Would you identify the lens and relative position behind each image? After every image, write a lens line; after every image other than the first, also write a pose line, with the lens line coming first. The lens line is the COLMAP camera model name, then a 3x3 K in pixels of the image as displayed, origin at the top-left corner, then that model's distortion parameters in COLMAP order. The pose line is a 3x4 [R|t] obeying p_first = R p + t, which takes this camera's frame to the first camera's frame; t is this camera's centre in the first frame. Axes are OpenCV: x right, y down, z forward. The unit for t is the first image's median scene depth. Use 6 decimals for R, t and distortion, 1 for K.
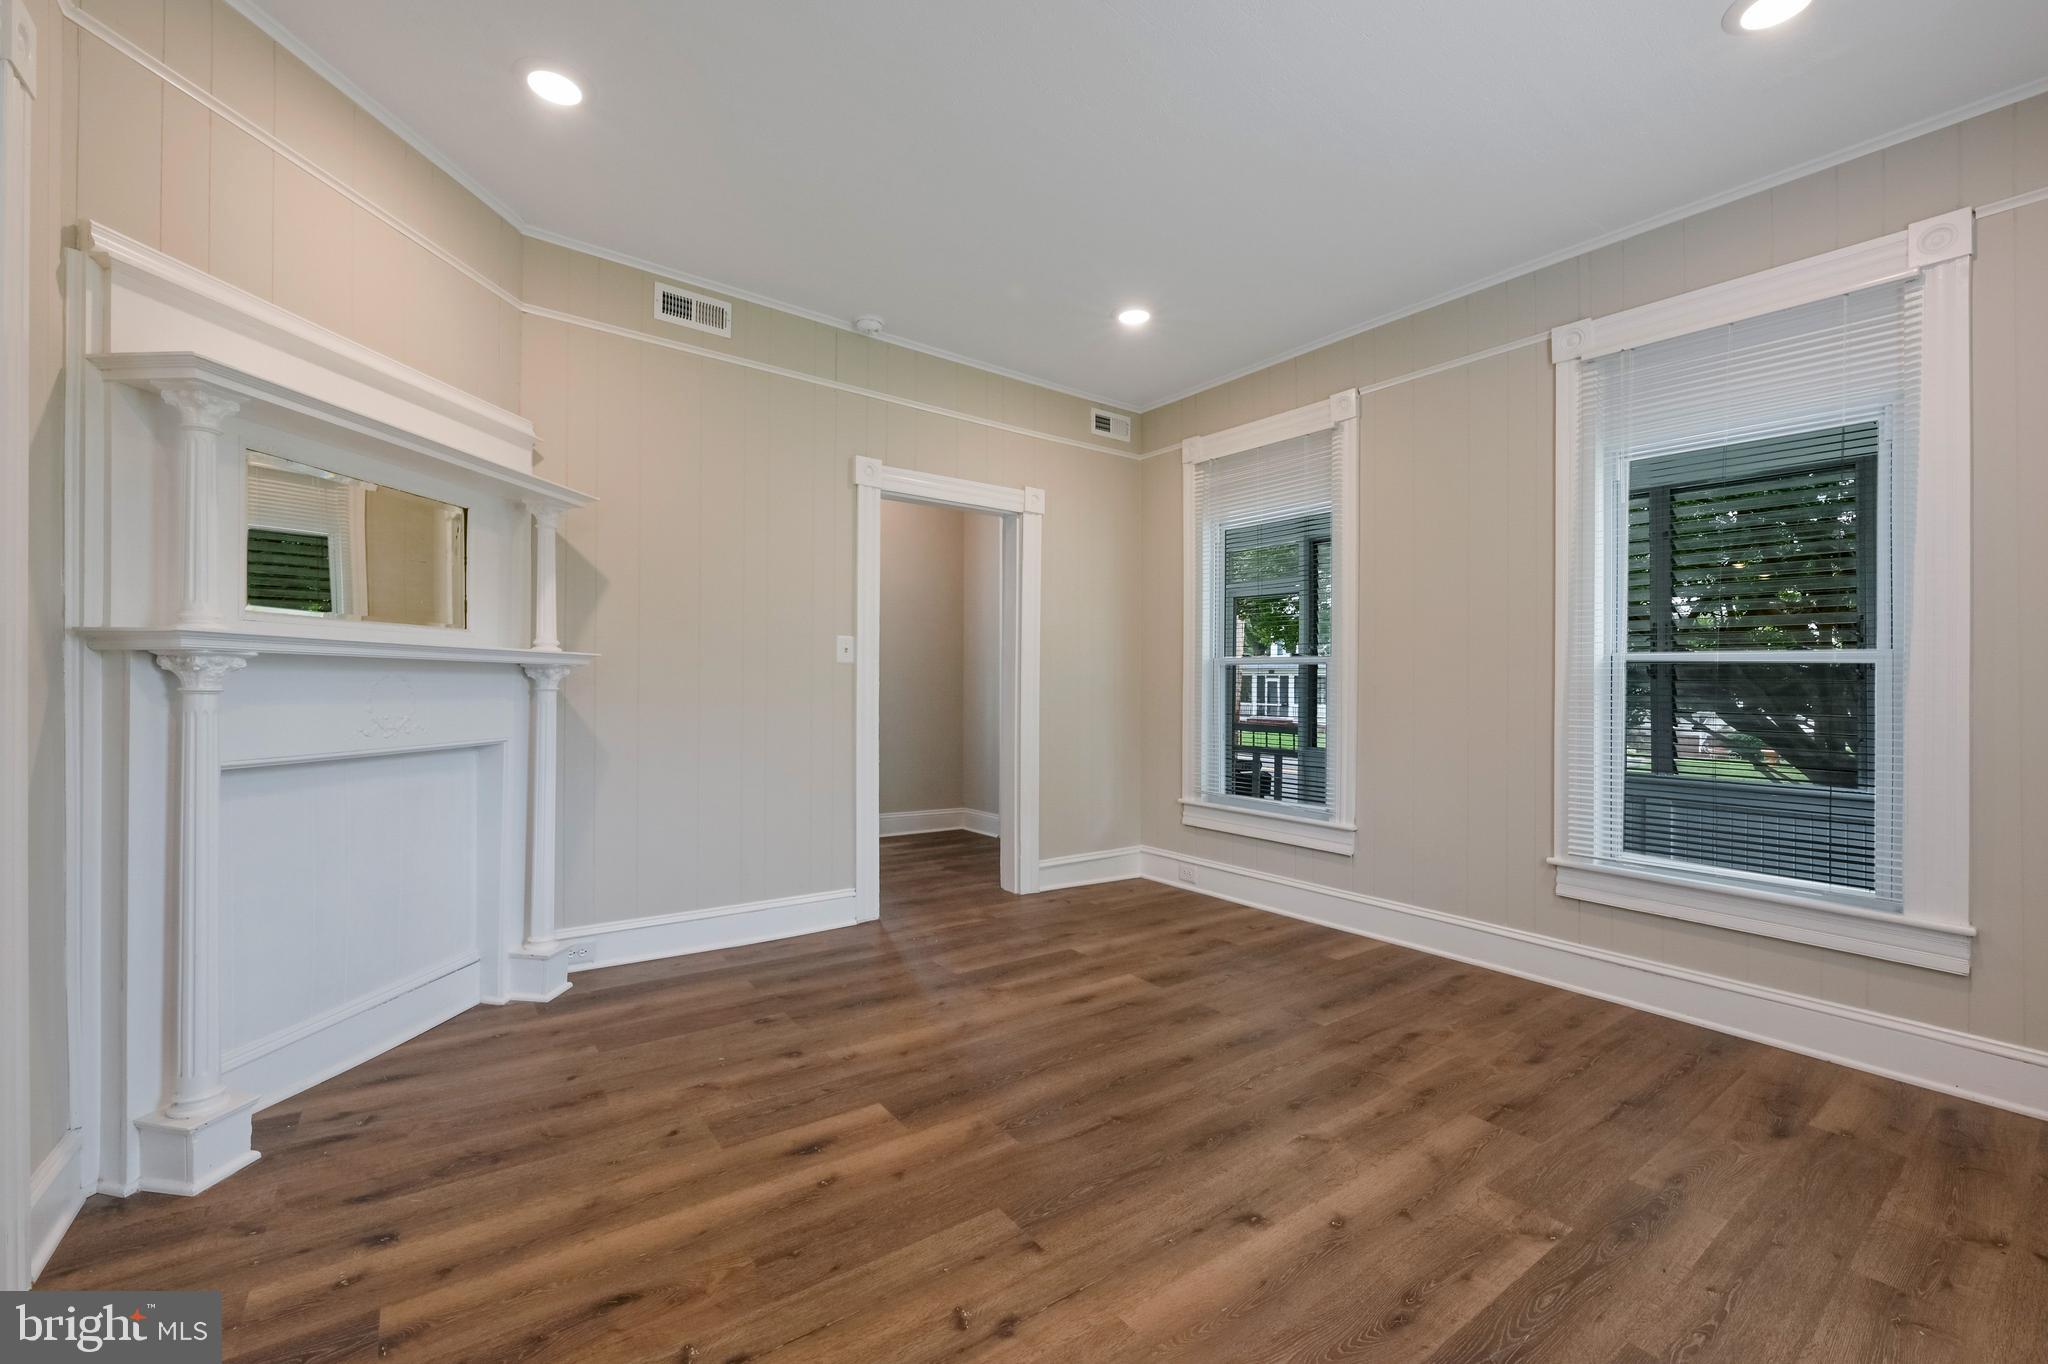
lens RADIAL K [[828.9, 0, 1026.6], [0, 828.9, 680.4], [0, 0, 1]] dist [-0.006710, 0.000324]
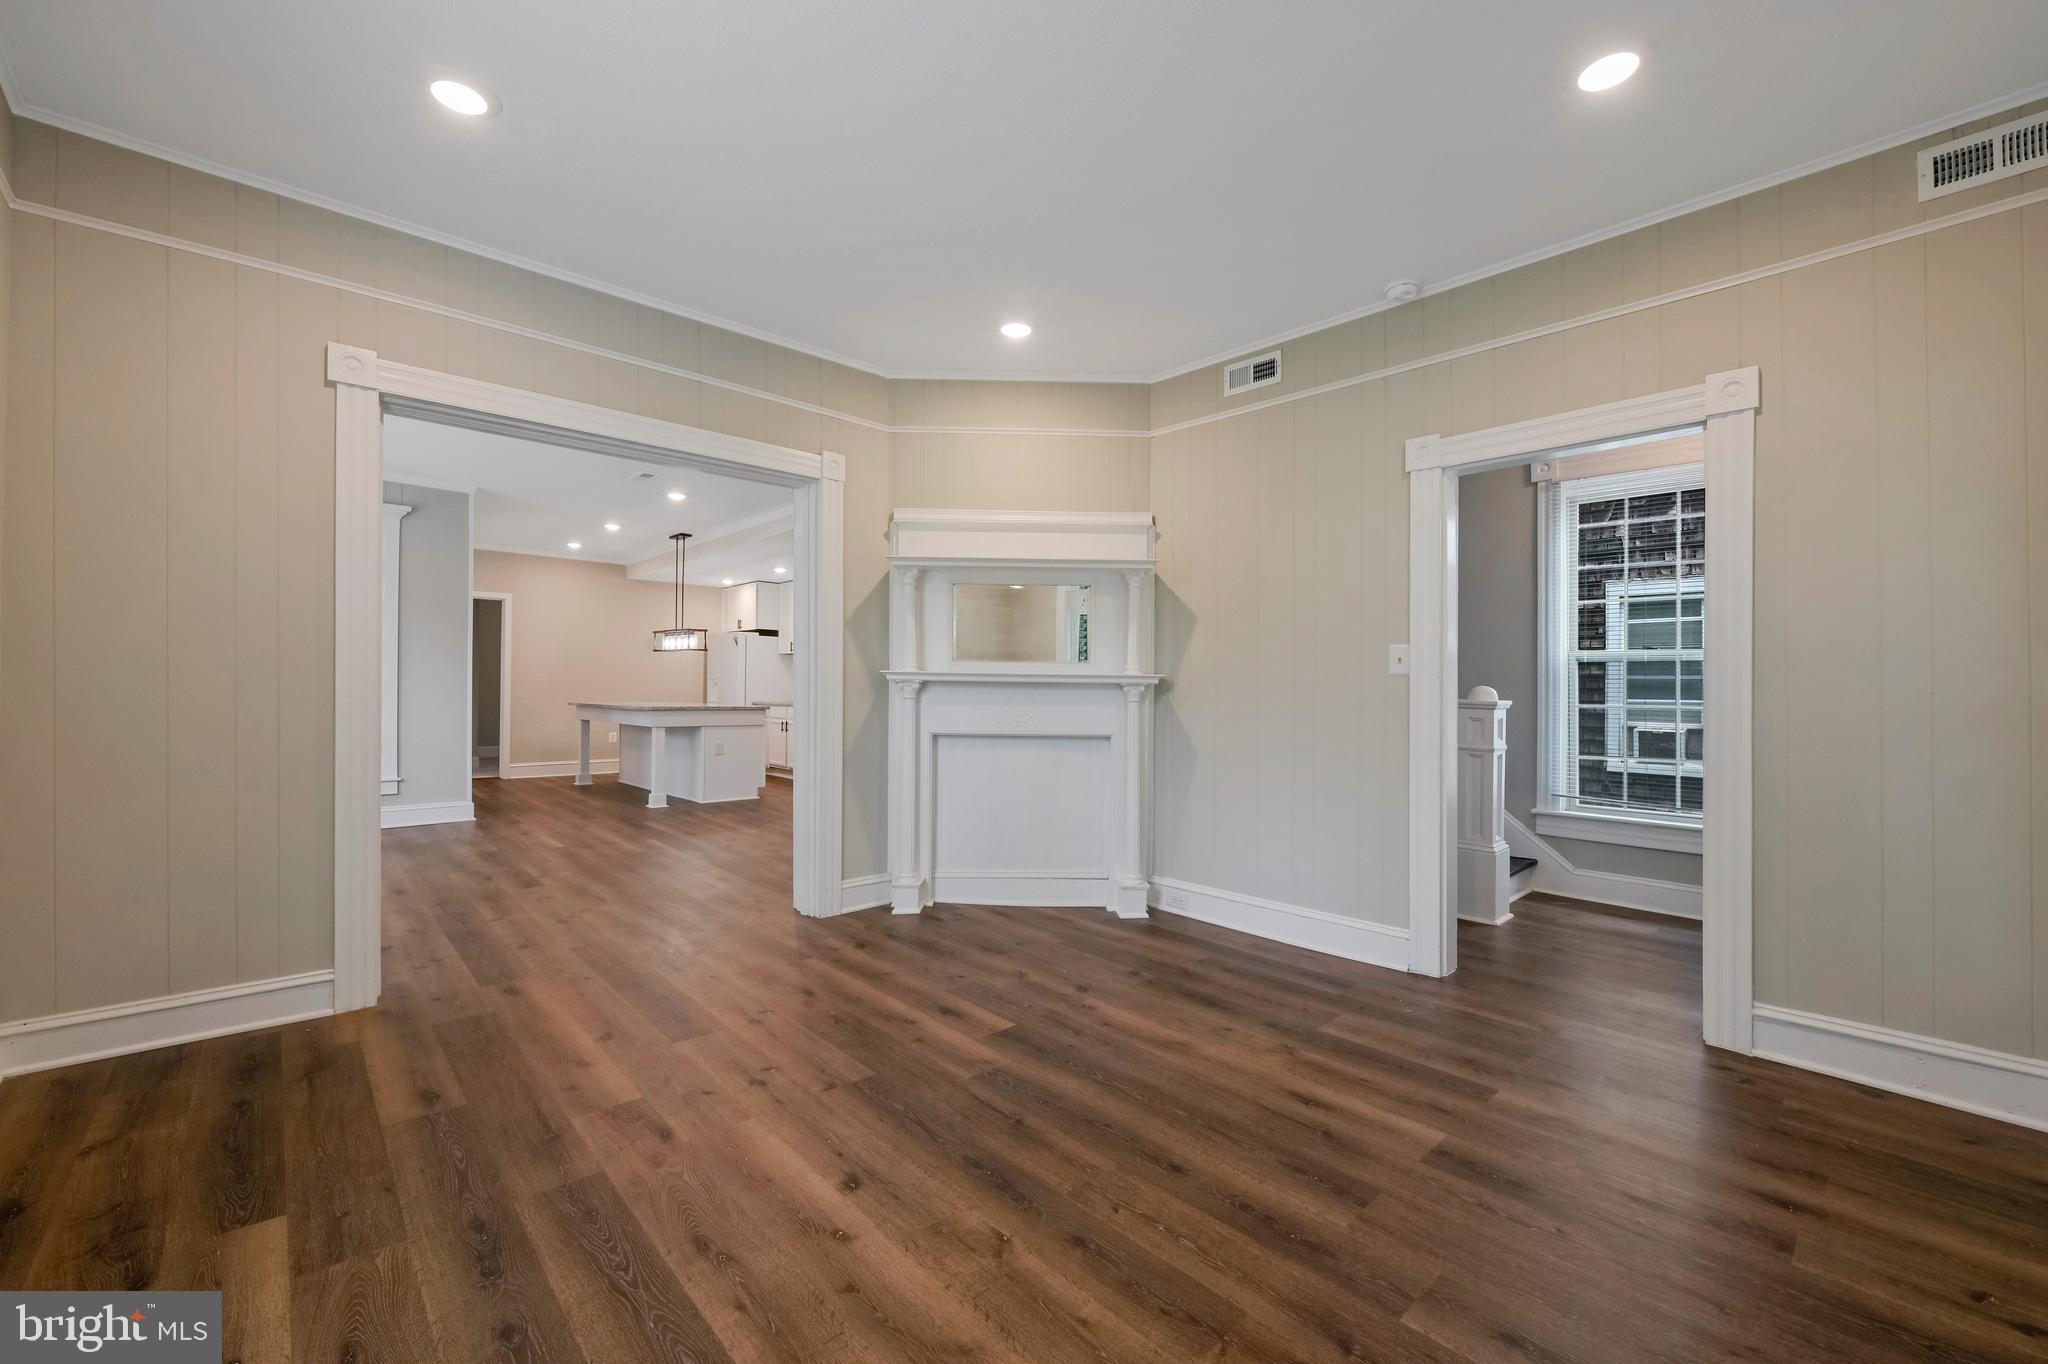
lens RADIAL K [[828.9, 0, 1022.2], [0, 828.9, 685.1], [0, 0, 1]] dist [-0.006710, 0.000324]
pose [[0.112026, -0.020317, -0.993498, 0.986890], [-0.001852, 0.999785, -0.020654, 0.016099], [0.993704, 0.004154, 0.111964, 0.782600]]
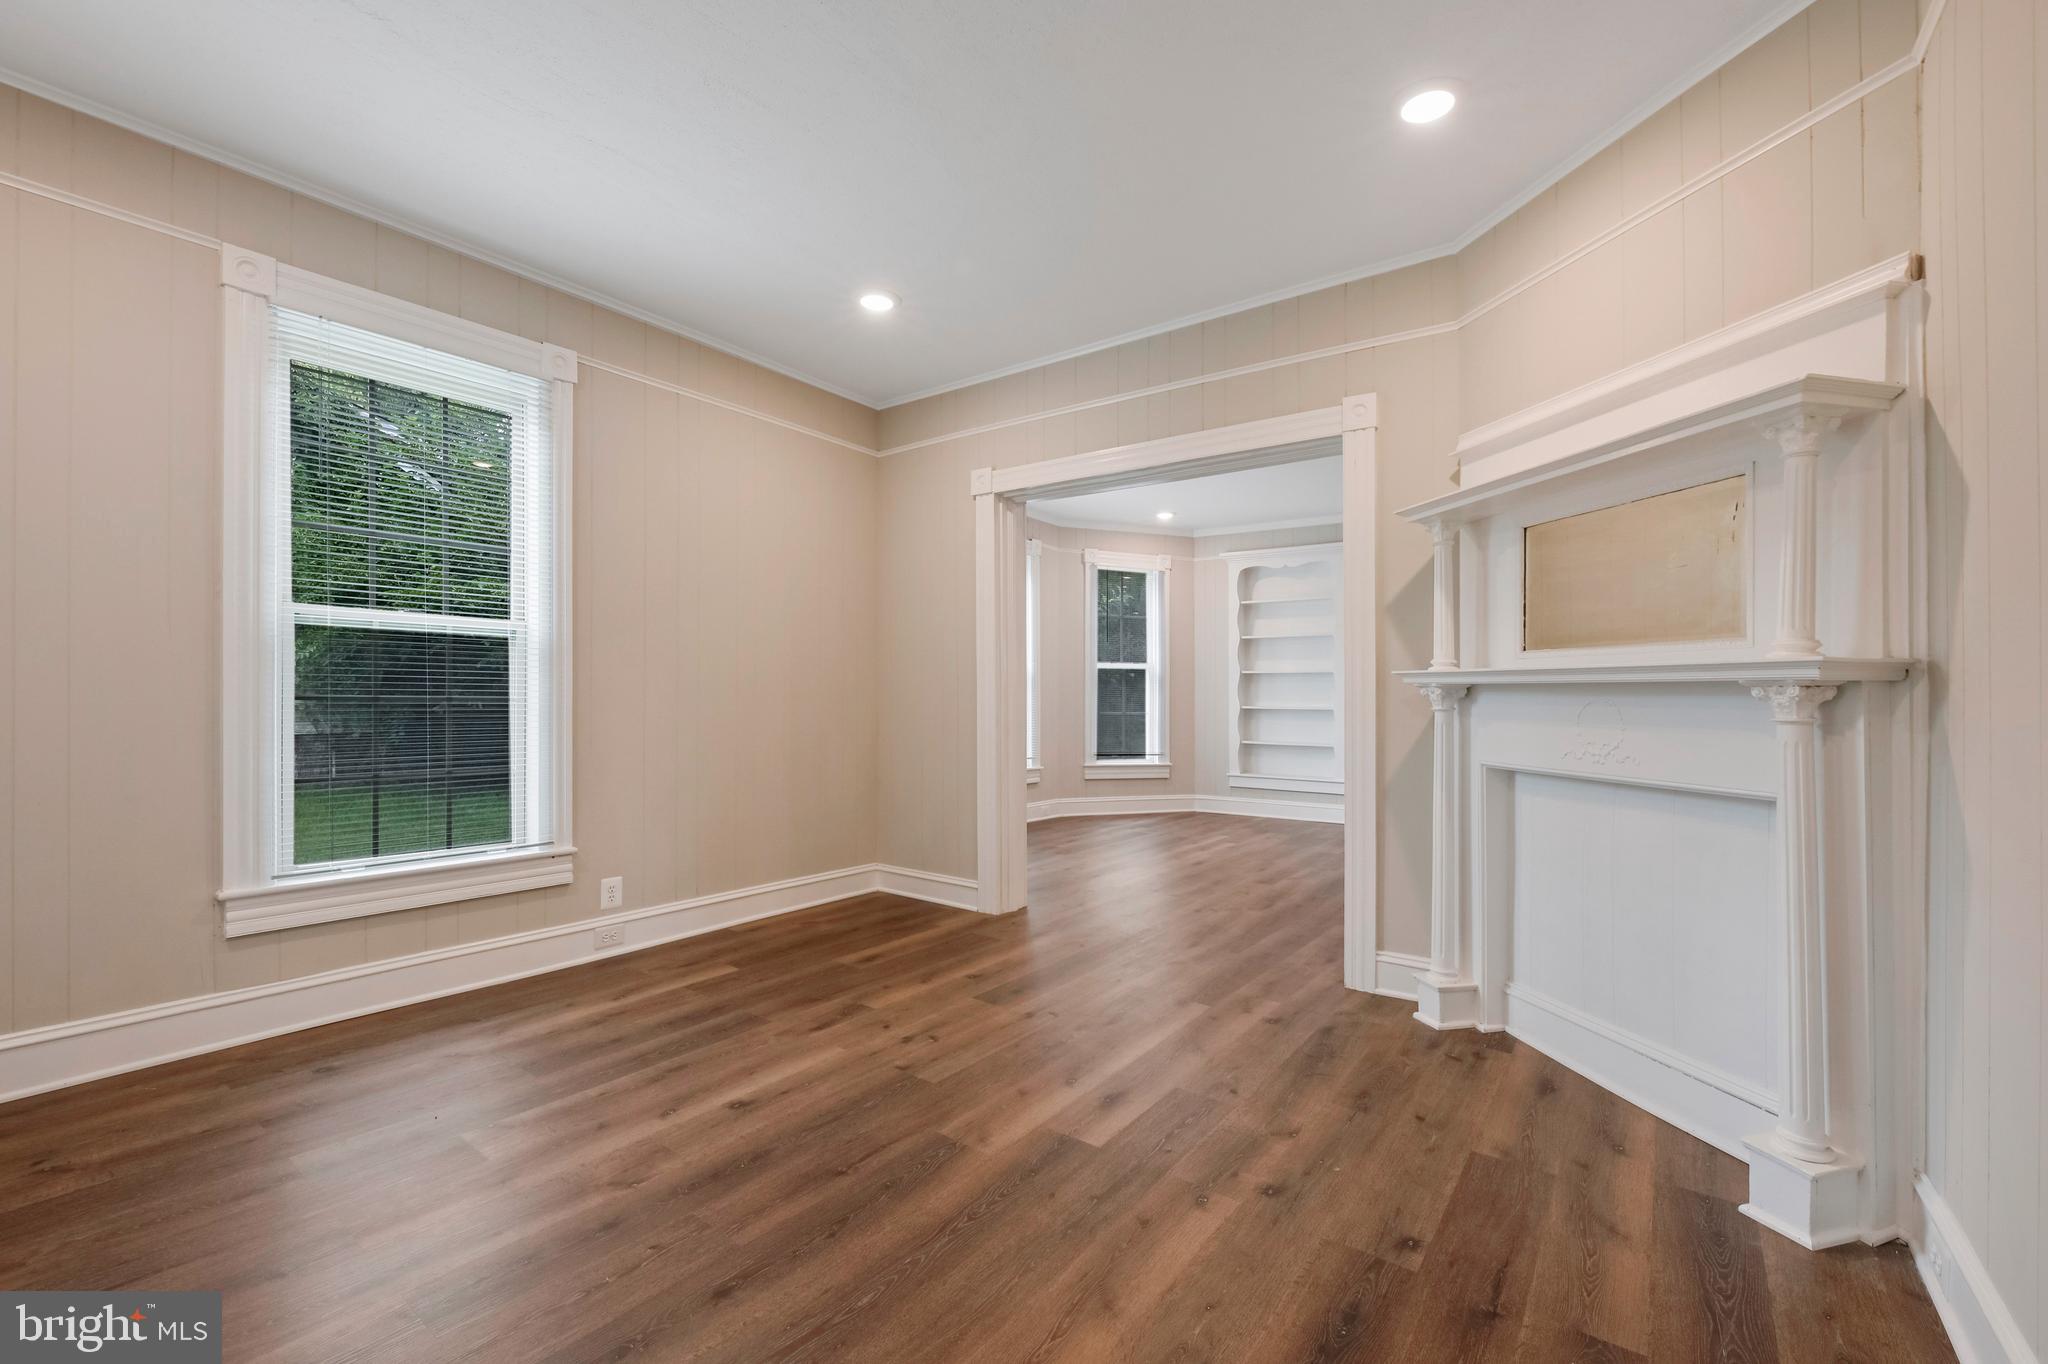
lens RADIAL K [[841.1, 0, 1018.1], [0, 841.1, 707.6], [0, 0, 1]] dist [-0.002014, -0.000166]
pose [[-0.958575, -0.017573, -0.284298, 0.170803], [-0.017743, 0.999841, -0.001978, 0.015336], [0.284287, 0.003148, -0.958734, 1.704783]]
